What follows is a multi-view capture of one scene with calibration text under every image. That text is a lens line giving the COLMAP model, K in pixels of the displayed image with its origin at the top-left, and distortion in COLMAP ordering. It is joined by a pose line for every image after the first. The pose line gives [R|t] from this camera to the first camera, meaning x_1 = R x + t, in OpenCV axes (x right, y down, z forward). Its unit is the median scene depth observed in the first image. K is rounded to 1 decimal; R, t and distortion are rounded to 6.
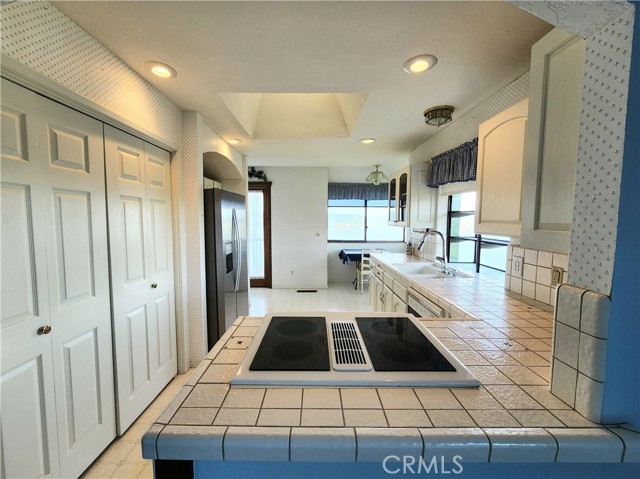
lens RADIAL K [[269.5, 0, 318.7], [0, 269.5, 237.3], [0, 0, 1]] dist [-0.004206, -0.000120]
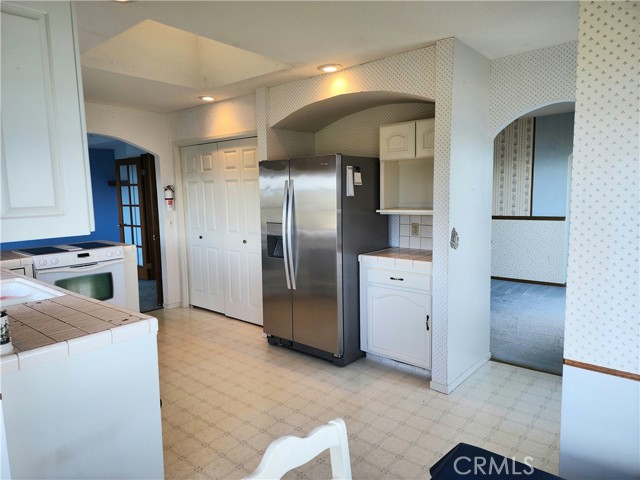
lens RADIAL K [[424.0, 0, 320.3], [0, 424.0, 239.2], [0, 0, 1]] dist [0.043892, -0.009061]
pose [[-0.648622, 0.087670, -0.756044, 0.483613], [-0.044351, 0.987302, 0.152536, -0.118446], [0.759817, 0.132470, -0.636498, 1.680648]]
